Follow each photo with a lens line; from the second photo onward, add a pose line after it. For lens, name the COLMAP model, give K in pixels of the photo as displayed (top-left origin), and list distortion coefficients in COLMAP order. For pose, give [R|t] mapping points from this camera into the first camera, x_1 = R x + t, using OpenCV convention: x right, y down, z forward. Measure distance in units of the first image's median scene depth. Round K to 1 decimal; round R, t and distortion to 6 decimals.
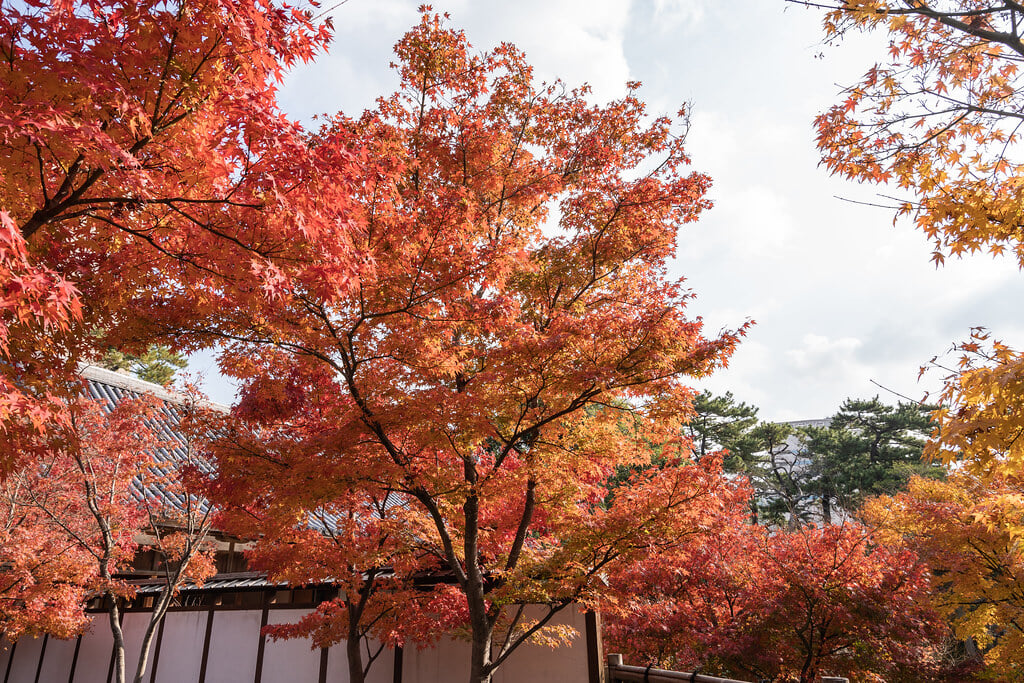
lens RADIAL K [[677.0, 0, 512.0], [0, 677.0, 341.5], [0, 0, 1]] dist [0.000147, 0.001583]
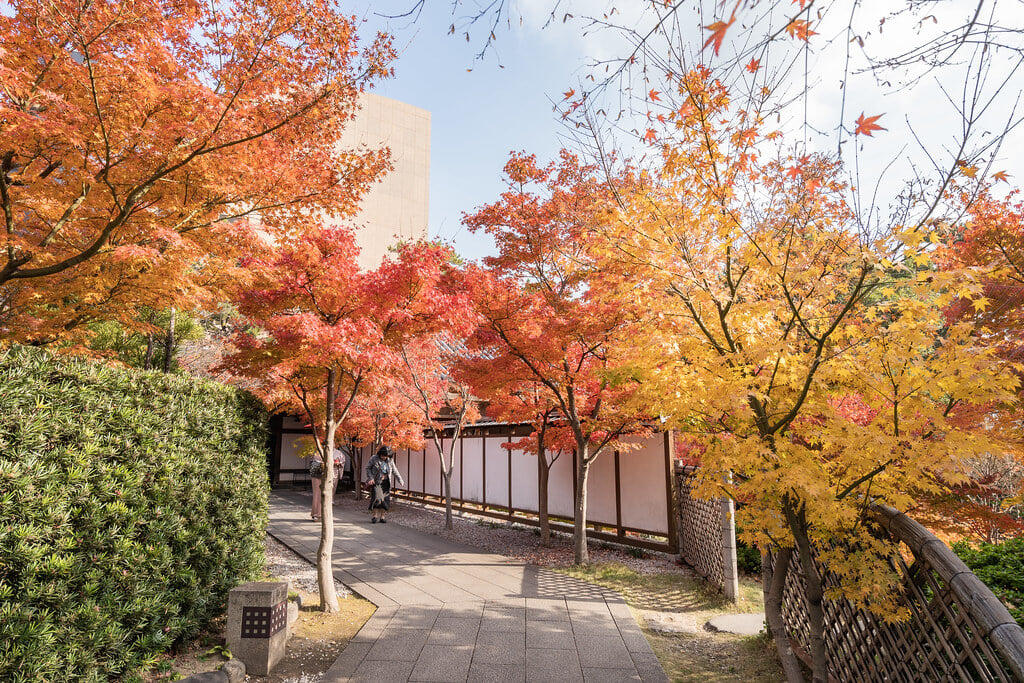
lens RADIAL K [[677.0, 0, 512.0], [0, 677.0, 341.5], [0, 0, 1]] dist [0.000147, 0.001583]
pose [[0.910837, -0.047872, -0.409980, 0.404909], [0.135377, 0.972958, 0.187152, -0.192082], [0.389934, -0.225967, 0.892687, -0.562948]]
